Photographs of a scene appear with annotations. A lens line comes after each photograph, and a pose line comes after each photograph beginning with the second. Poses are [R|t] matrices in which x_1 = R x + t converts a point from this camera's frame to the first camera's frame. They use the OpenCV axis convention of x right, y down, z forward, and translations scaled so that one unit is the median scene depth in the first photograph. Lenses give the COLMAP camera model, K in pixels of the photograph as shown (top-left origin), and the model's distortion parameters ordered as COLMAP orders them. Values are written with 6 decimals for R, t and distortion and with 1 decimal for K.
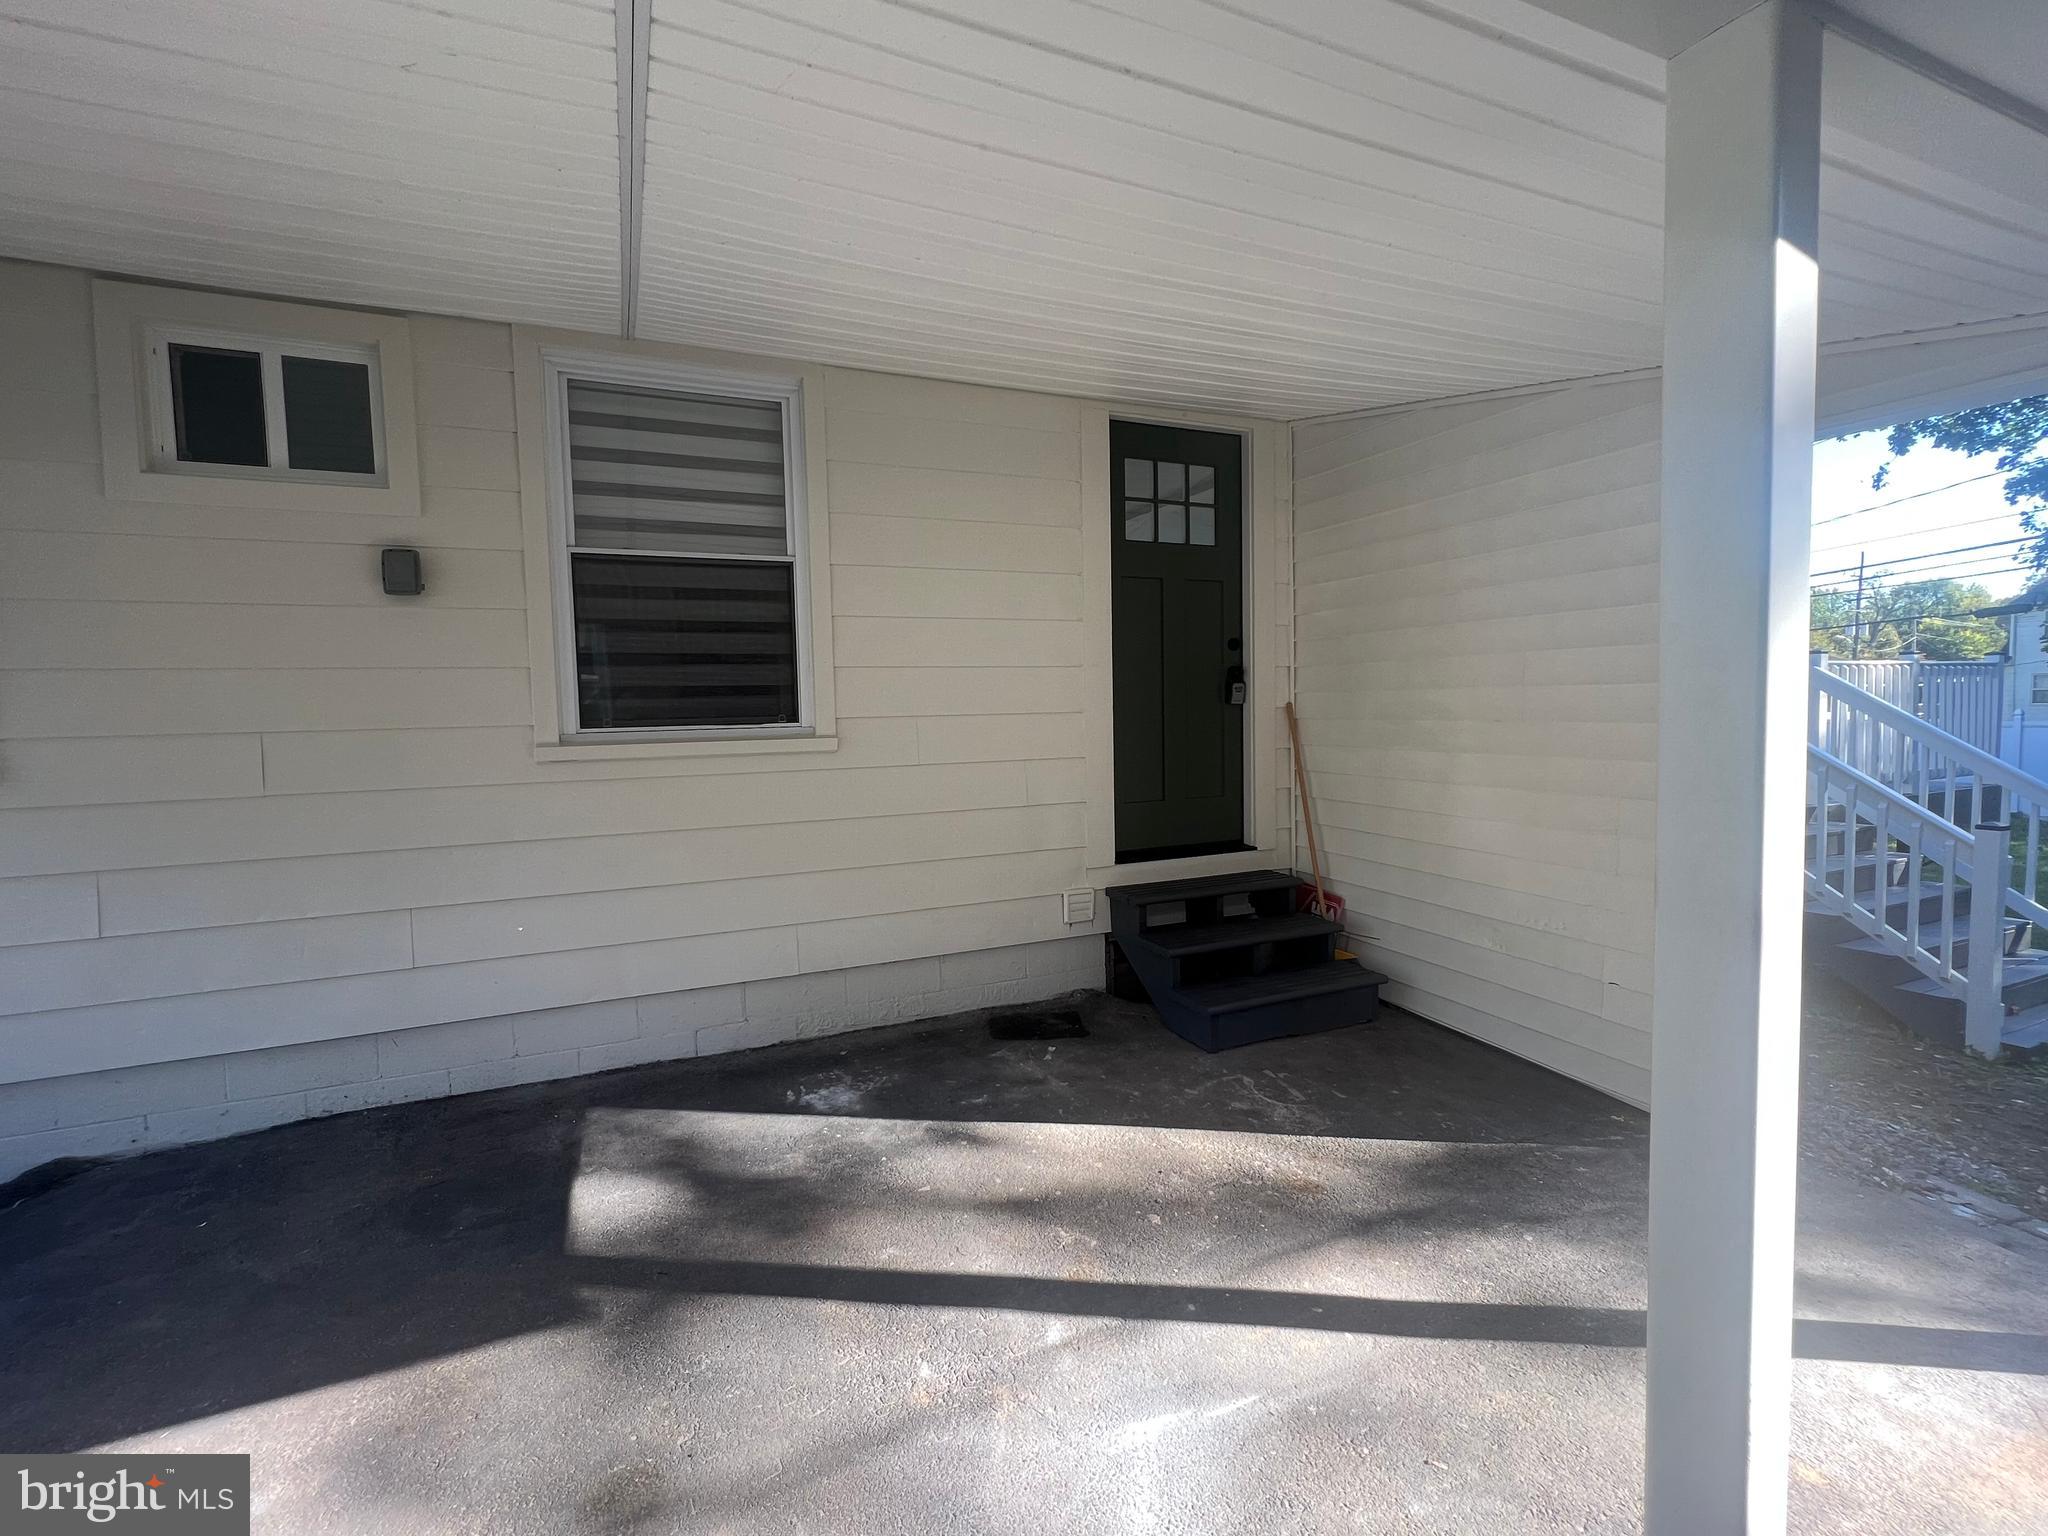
lens RADIAL K [[868.9, 0, 1020.4], [0, 868.9, 725.8], [0, 0, 1]] dist [-0.001660, -0.000143]
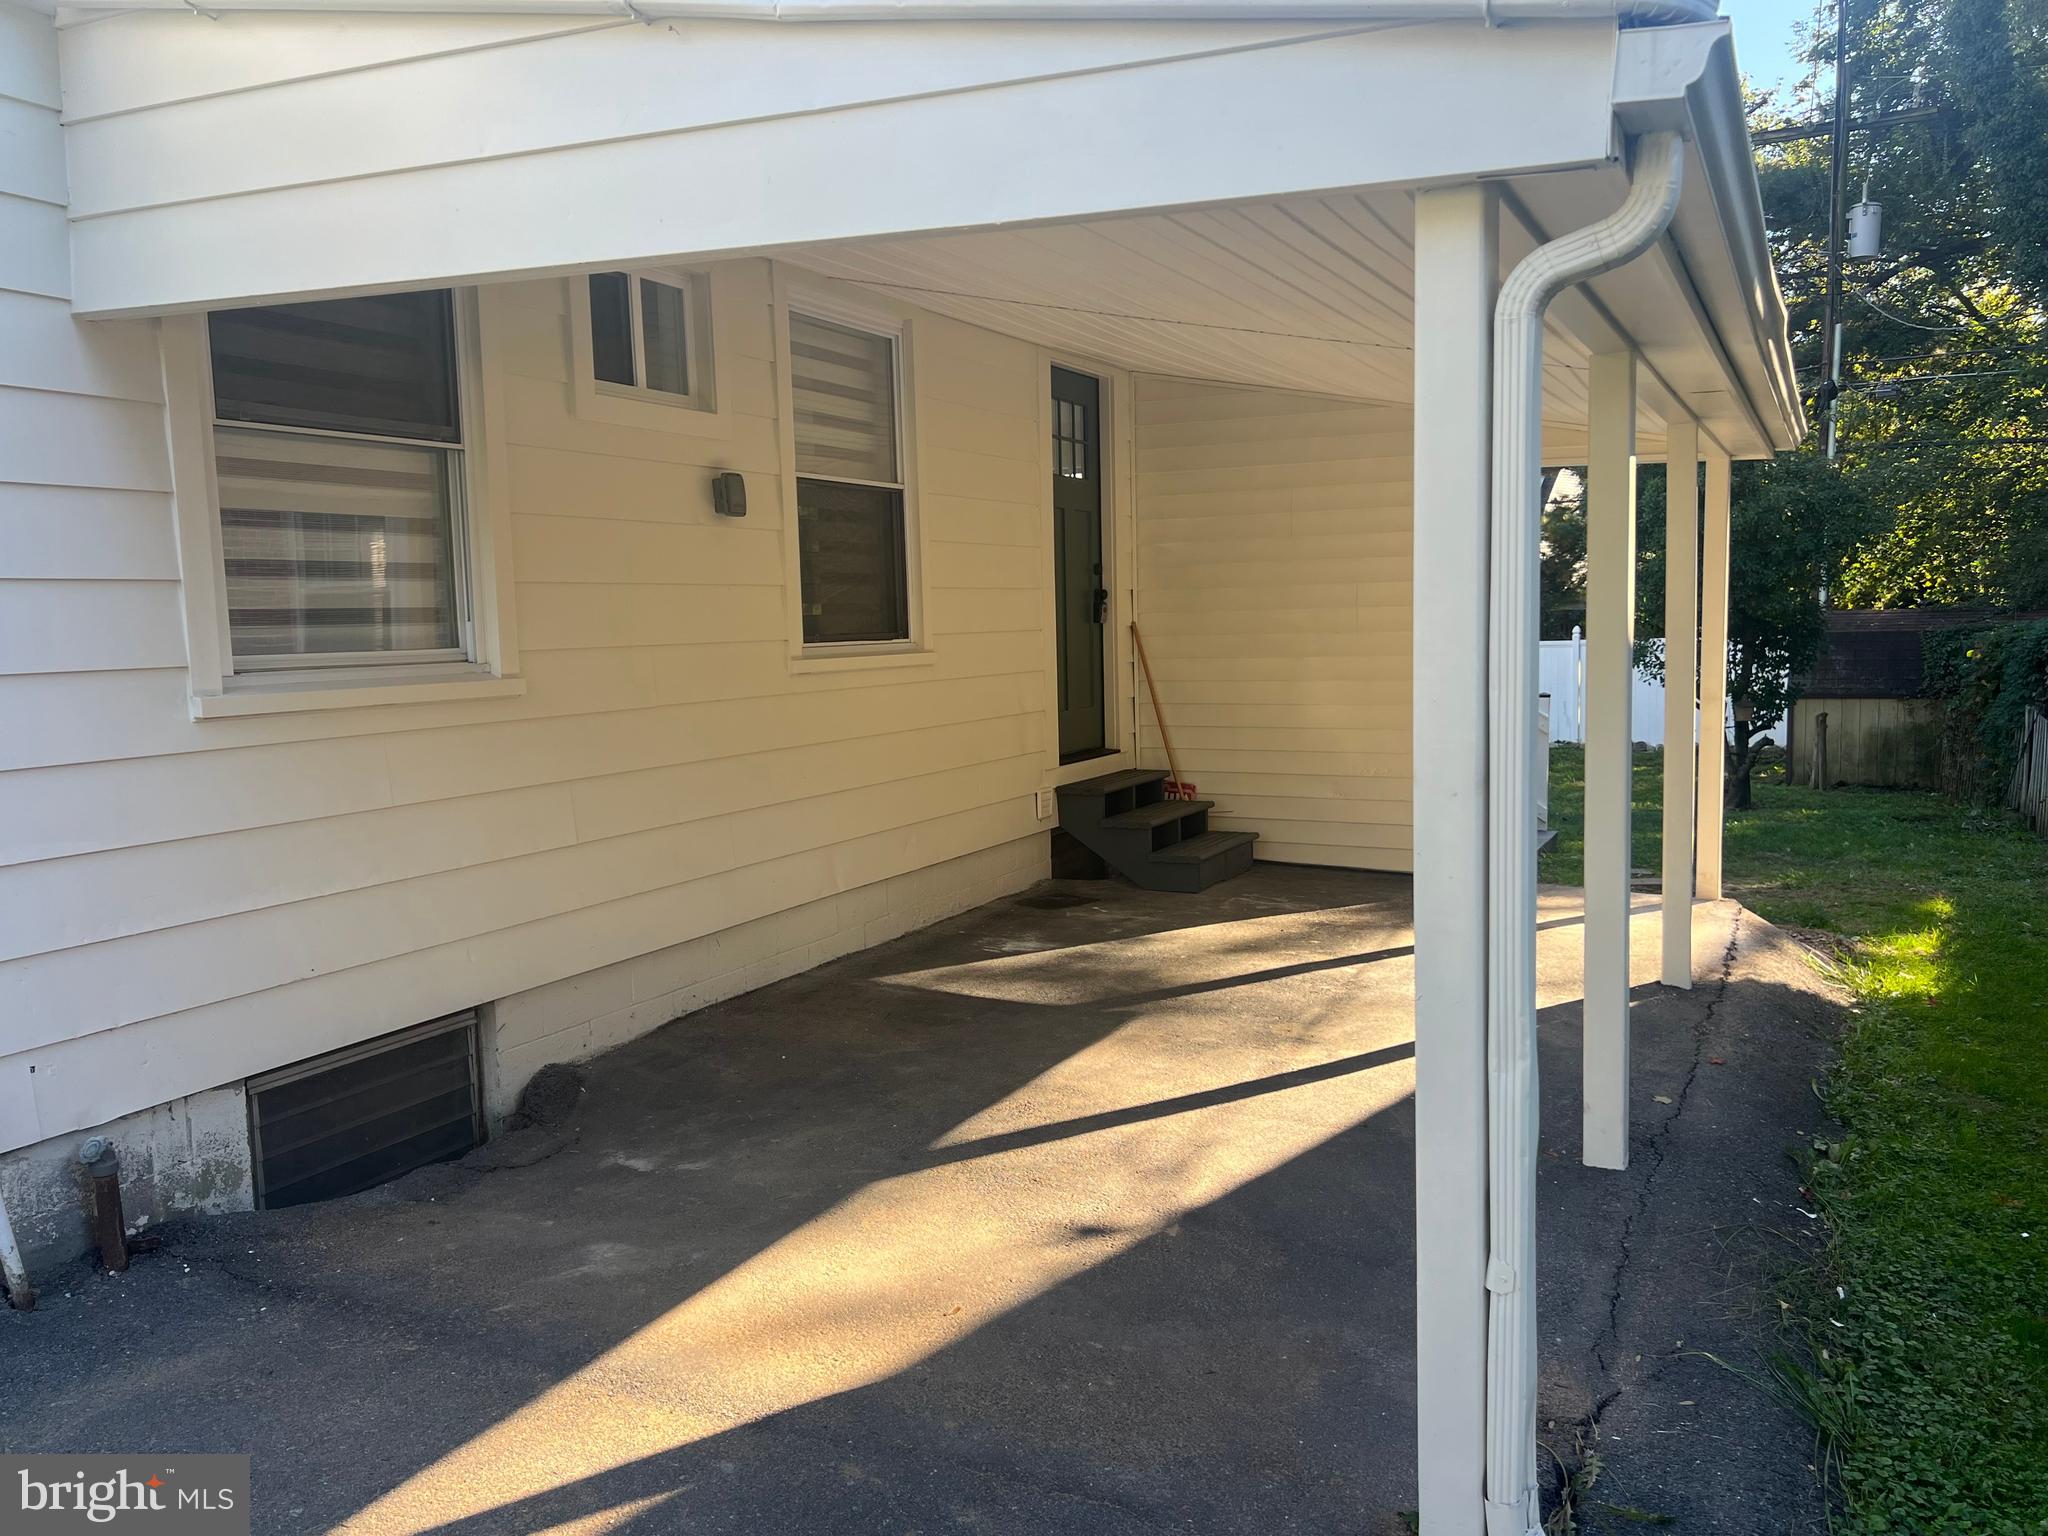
lens RADIAL K [[1648.8, 0, 1024.0], [0, 1648.8, 768.0], [0, 0, 1]] dist [0.002808, 0.000141]
pose [[0.745188, -0.063116, 0.663861, -1.507820], [0.033351, 0.997792, 0.057429, 0.043514], [-0.666020, -0.020655, 0.745647, -0.623681]]
